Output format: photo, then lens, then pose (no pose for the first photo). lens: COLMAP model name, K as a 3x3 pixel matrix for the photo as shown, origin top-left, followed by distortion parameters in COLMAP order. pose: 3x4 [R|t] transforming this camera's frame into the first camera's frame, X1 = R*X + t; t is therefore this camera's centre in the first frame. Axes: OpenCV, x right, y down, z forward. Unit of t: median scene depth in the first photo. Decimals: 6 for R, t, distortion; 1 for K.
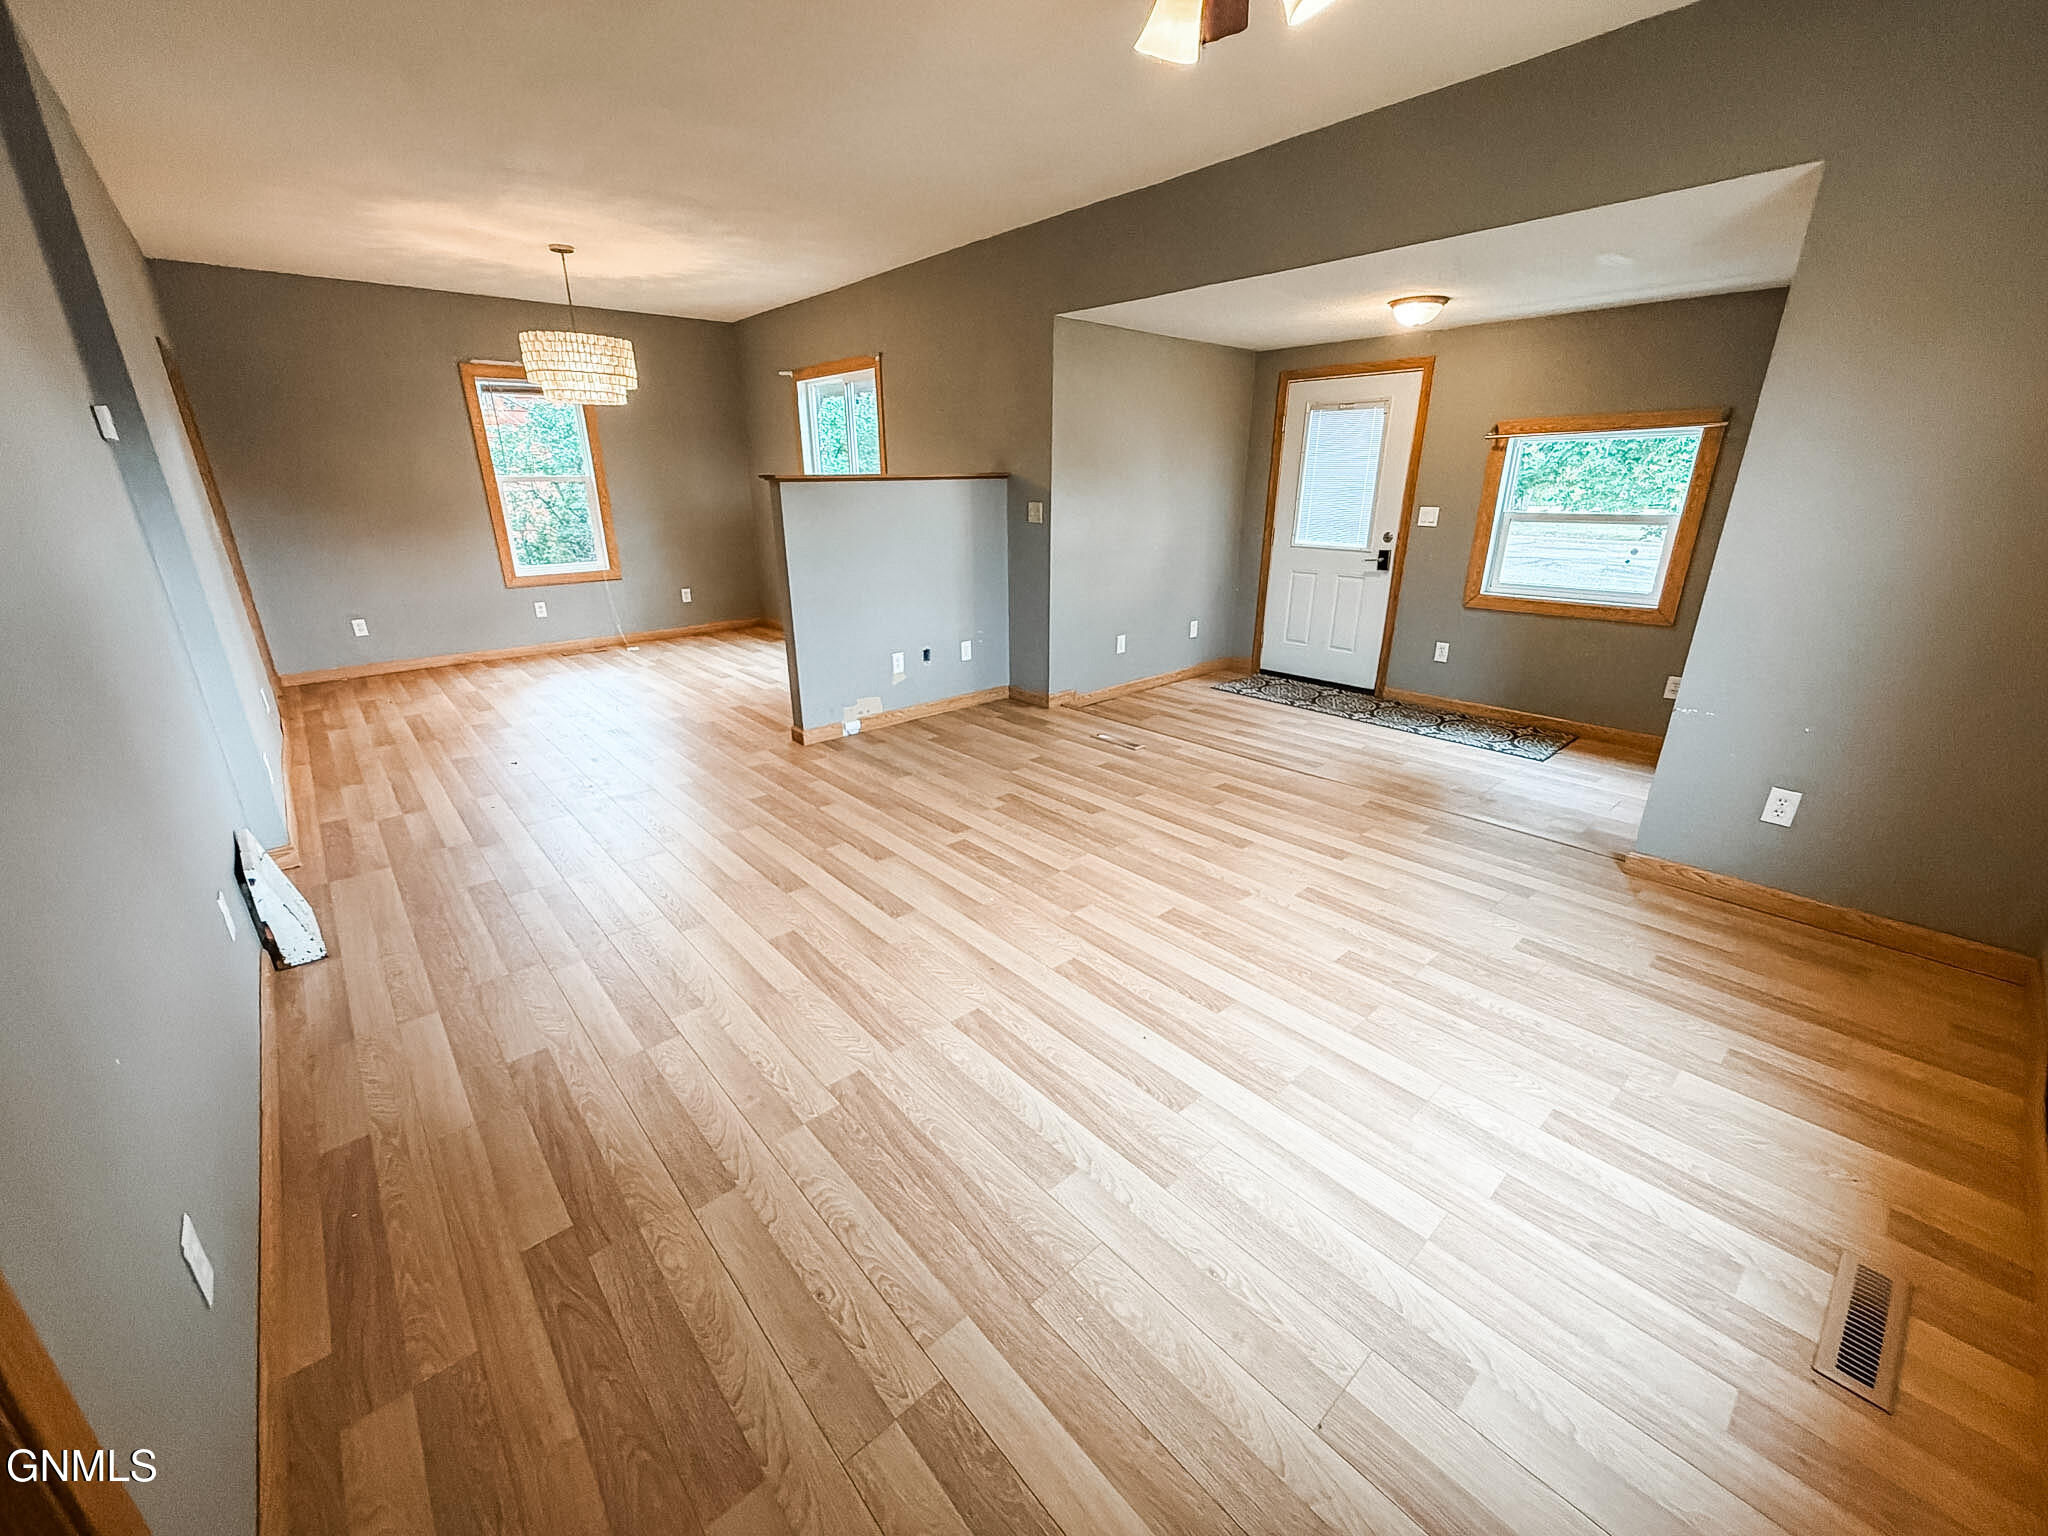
lens RADIAL K [[816.5, 0, 1017.7], [0, 816.5, 768.1], [0, 0, 1]] dist [-0.001002, 0.000720]
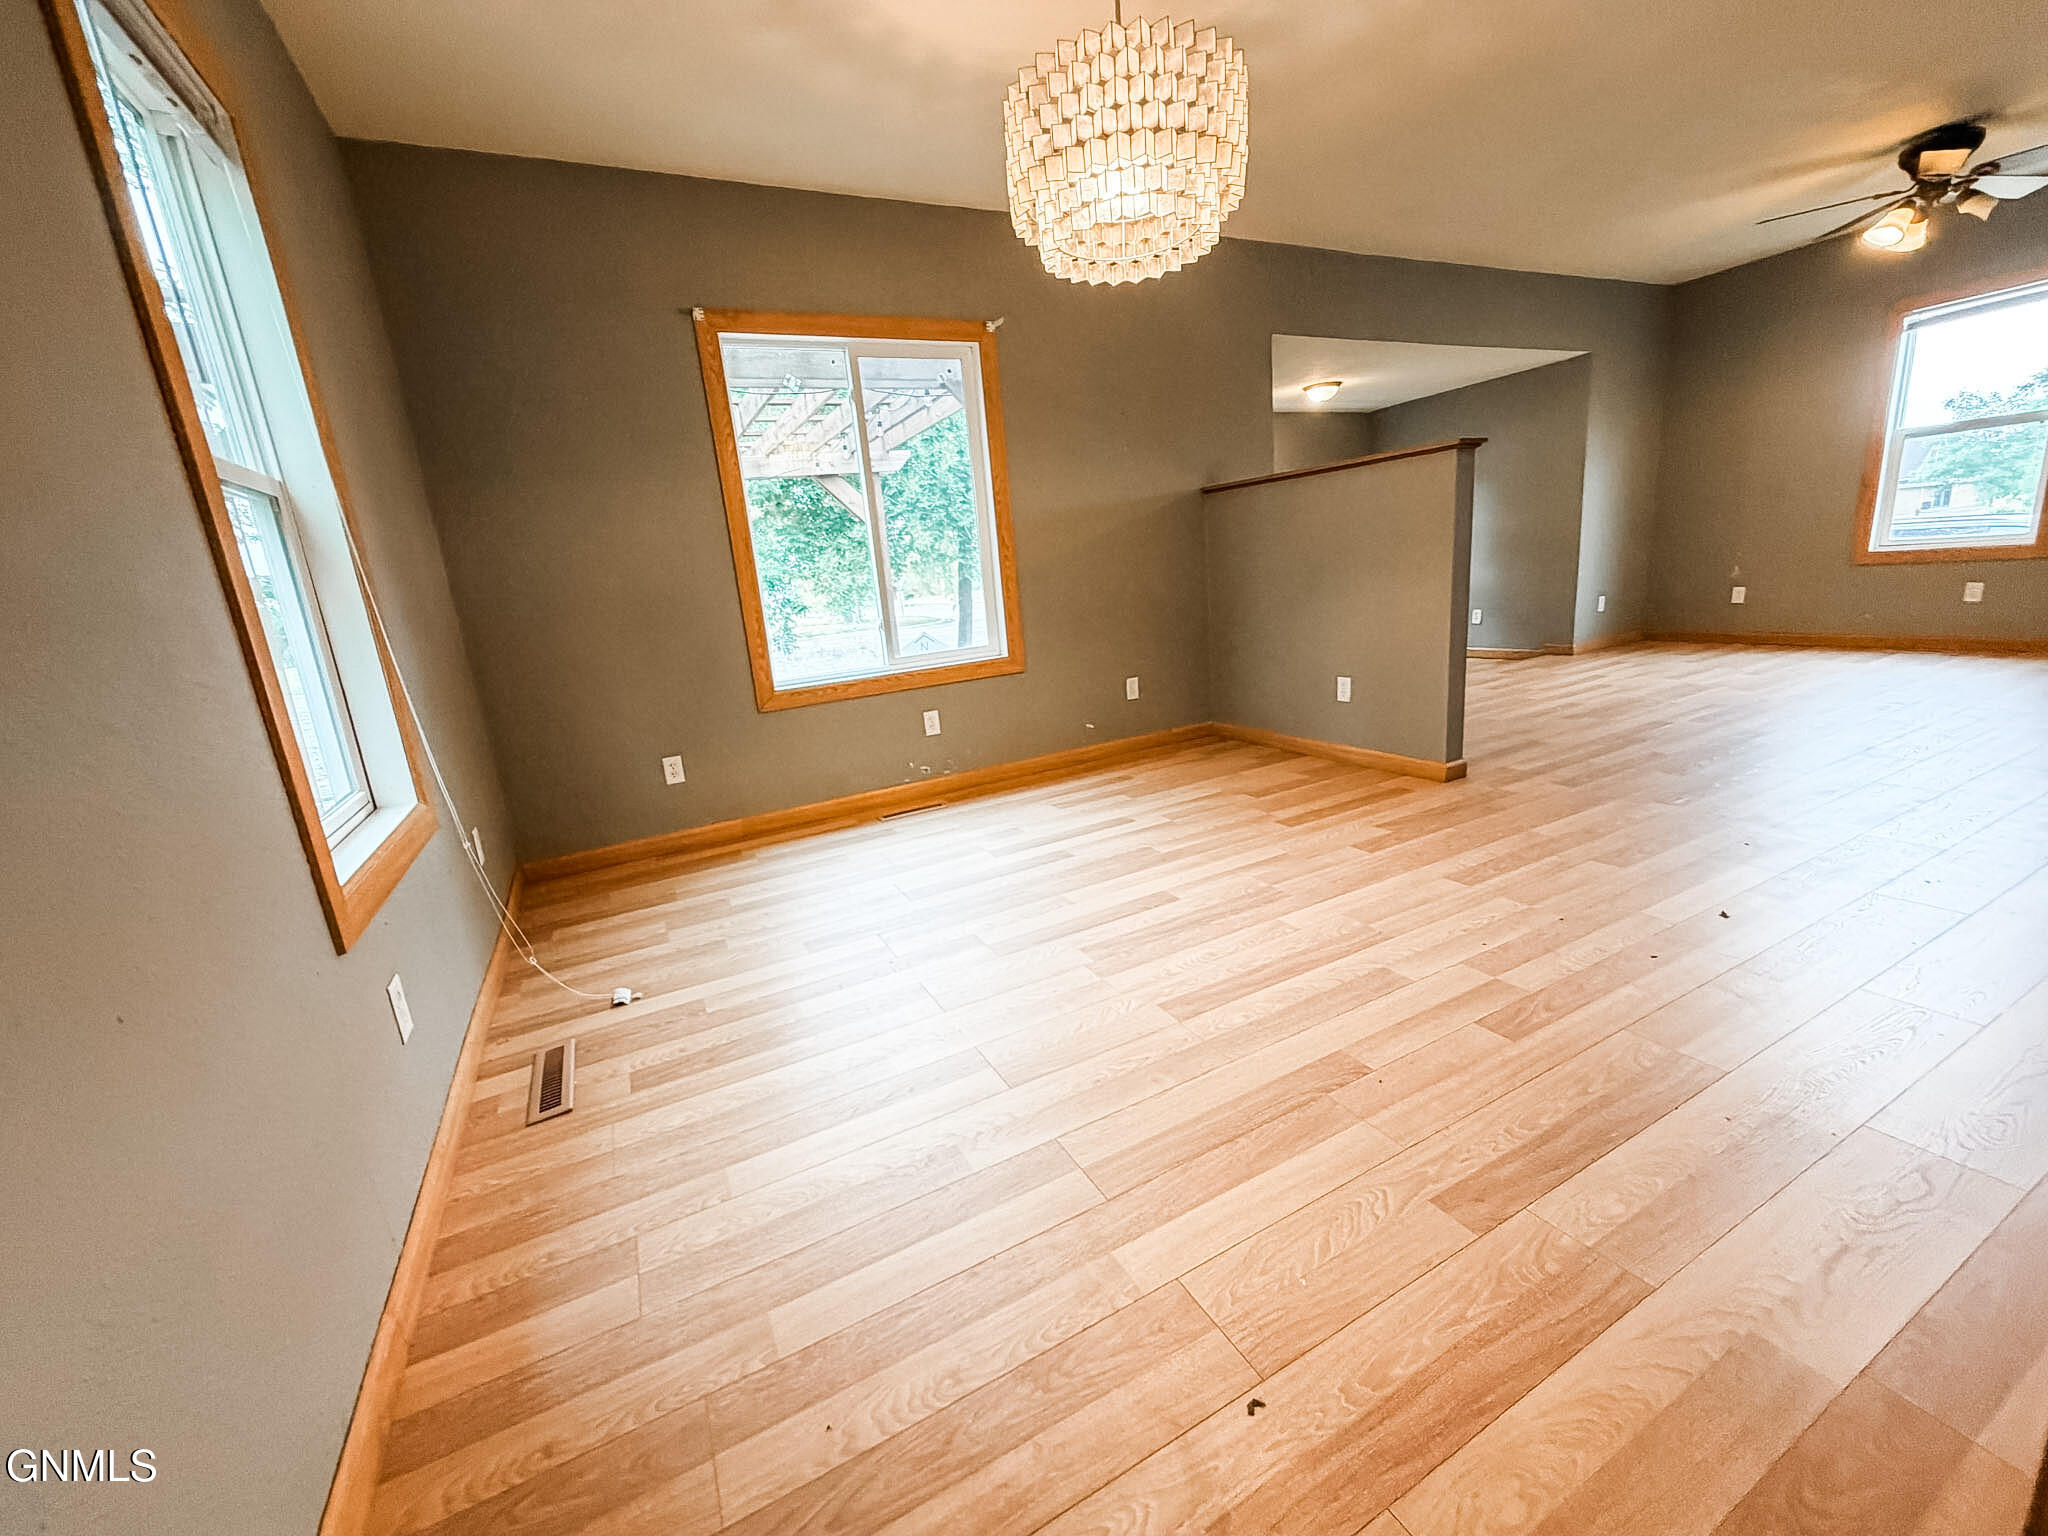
lens RADIAL K [[816.5, 0, 1017.7], [0, 816.5, 768.1], [0, 0, 1]] dist [-0.001002, 0.000720]
pose [[0.240979, -0.246215, 0.938780, -1.567293], [0.411028, 0.902147, 0.131099, -0.450660], [-0.879196, 0.354272, 0.318600, 1.584880]]
